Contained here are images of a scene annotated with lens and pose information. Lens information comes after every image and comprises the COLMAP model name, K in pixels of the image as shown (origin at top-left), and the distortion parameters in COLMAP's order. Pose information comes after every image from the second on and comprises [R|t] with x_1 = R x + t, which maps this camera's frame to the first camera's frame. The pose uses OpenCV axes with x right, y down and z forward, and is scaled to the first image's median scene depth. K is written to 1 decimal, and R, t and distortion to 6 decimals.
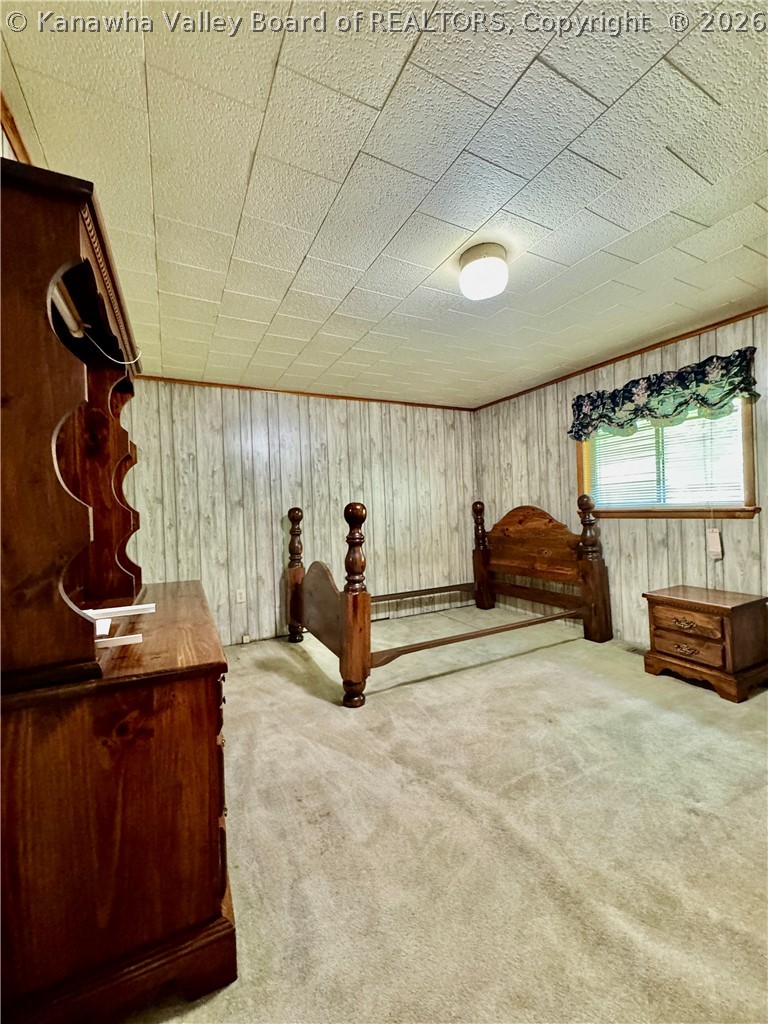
lens RADIAL K [[409.2, 0, 386.6], [0, 409.2, 514.4], [0, 0, 1]] dist [-0.000959, -0.000012]
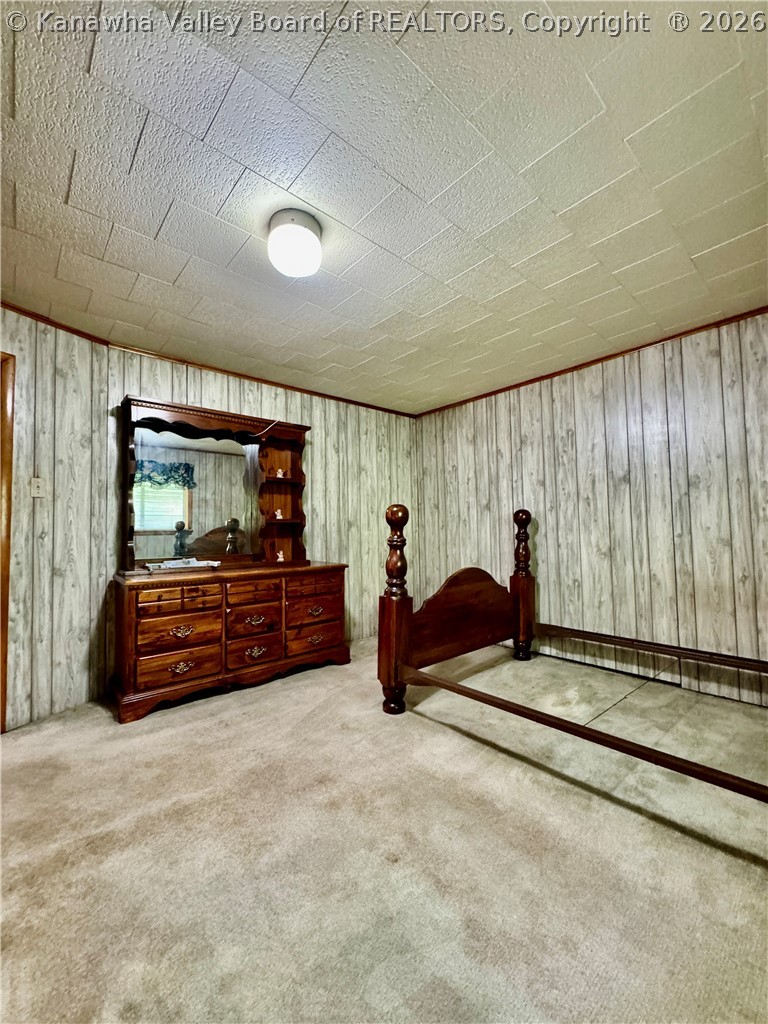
lens RADIAL K [[409.2, 0, 386.6], [0, 409.2, 514.4], [0, 0, 1]] dist [-0.000959, -0.000012]
pose [[0.255067, -0.006196, -0.966903, 0.629917], [-0.001450, 0.999976, -0.006790, -0.000197], [0.966922, 0.003133, 0.255052, 0.529852]]
